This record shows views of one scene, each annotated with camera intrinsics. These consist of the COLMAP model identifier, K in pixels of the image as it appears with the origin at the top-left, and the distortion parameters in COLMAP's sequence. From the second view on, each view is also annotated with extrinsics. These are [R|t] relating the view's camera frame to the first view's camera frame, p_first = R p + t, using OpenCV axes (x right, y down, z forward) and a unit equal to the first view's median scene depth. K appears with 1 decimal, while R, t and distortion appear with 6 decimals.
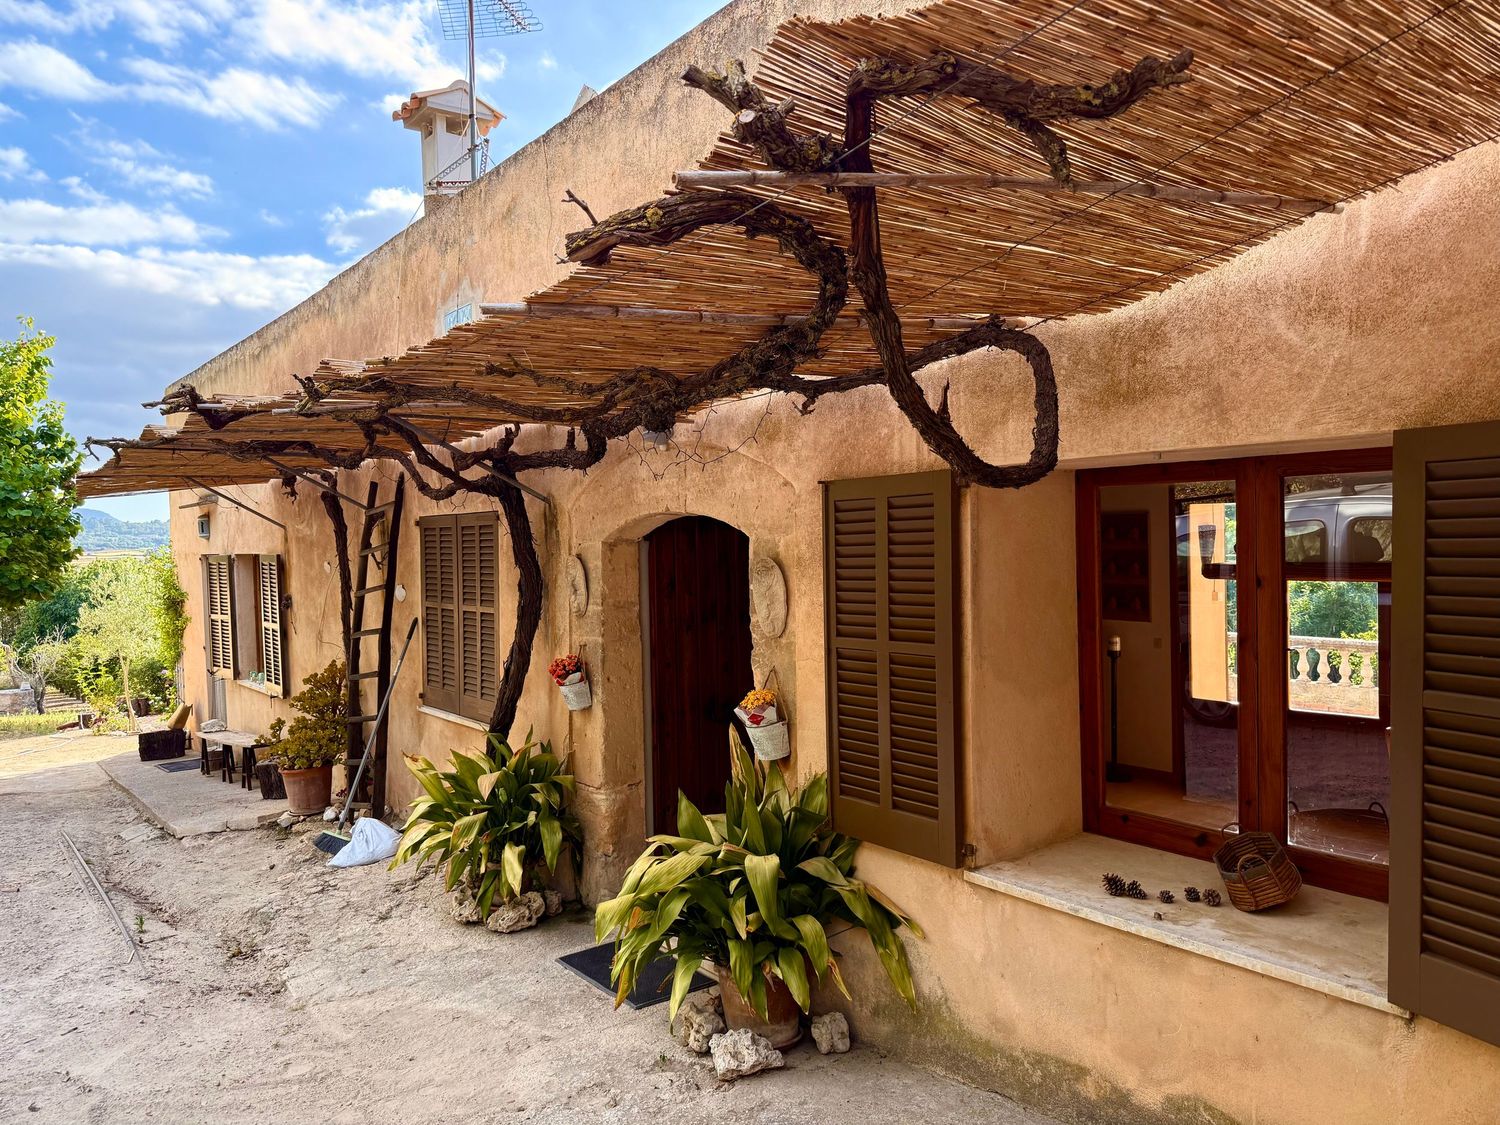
lens RADIAL K [[1126.0, 0, 691.2], [0, 1126.0, 584.7], [0, 0, 1]] dist [0.084384, -0.171694]
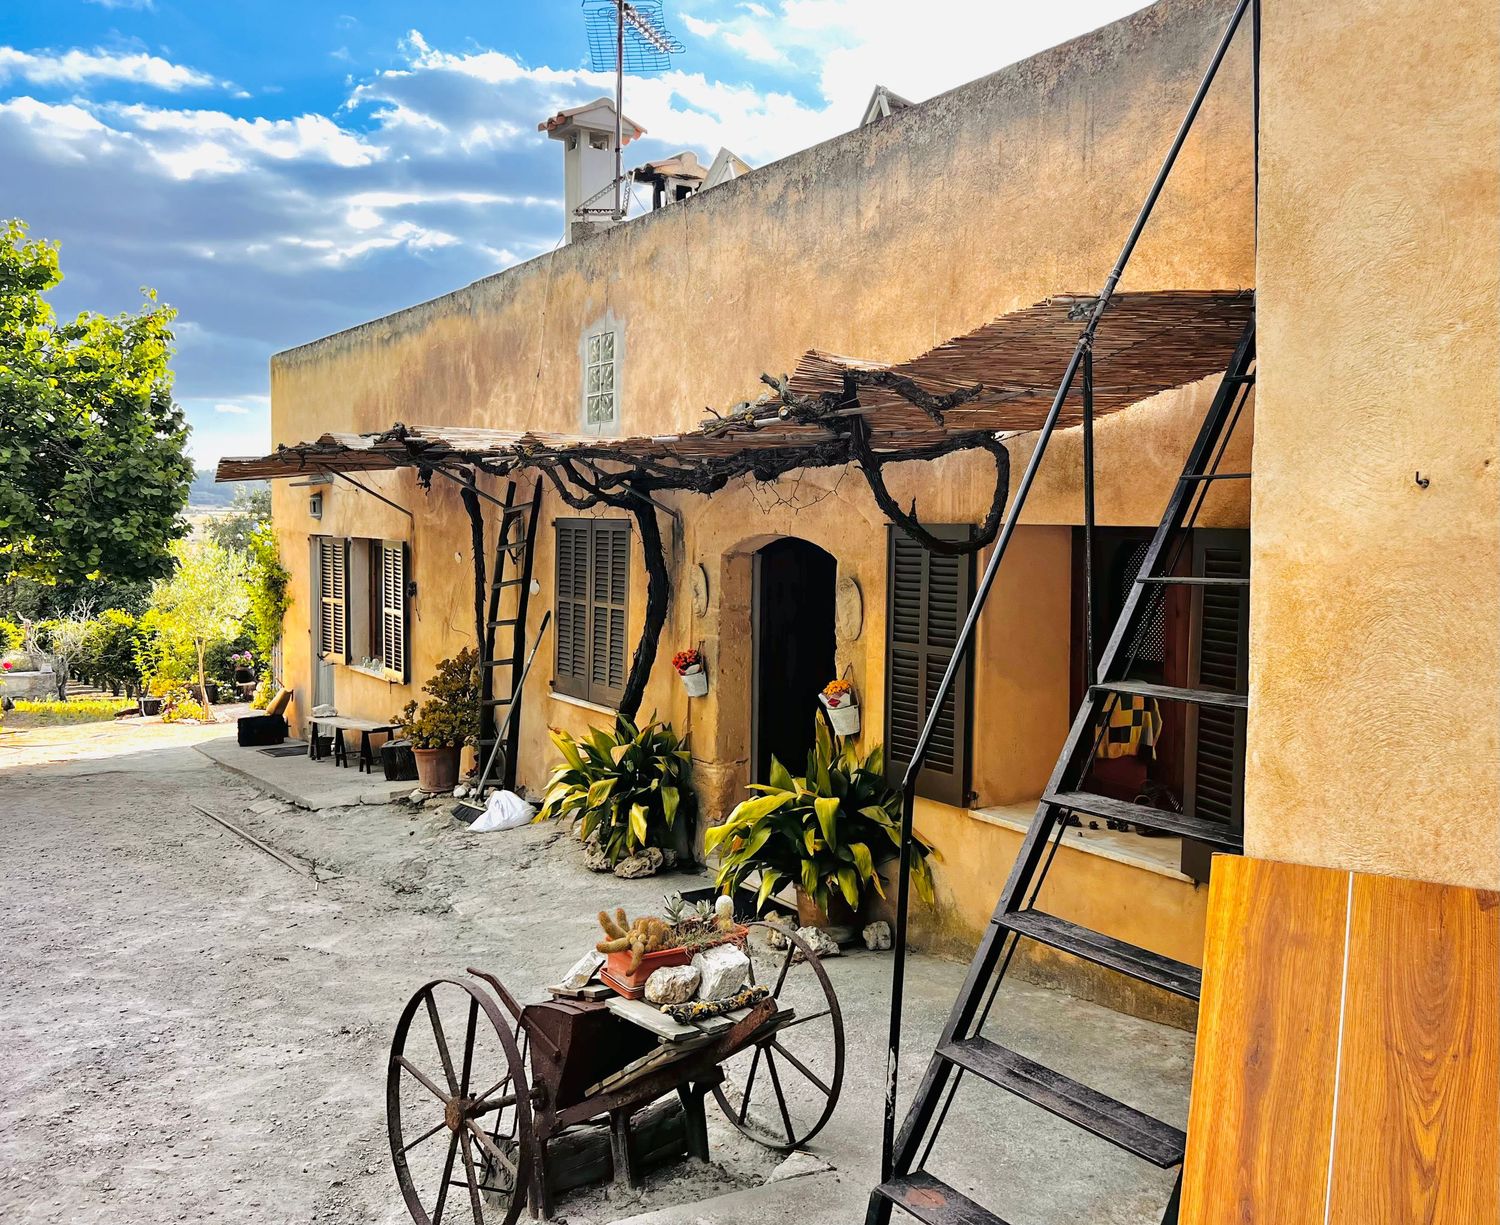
lens RADIAL K [[1497.7, 0, 750.0], [0, 1497.7, 612.5], [0, 0, 1]] dist [0.006904, 0.007136]
pose [[0.997305, 0.039100, -0.062074, 0.048987], [-0.037451, 0.998920, 0.027503, -0.020989], [0.063082, -0.025104, 0.997693, -0.548490]]
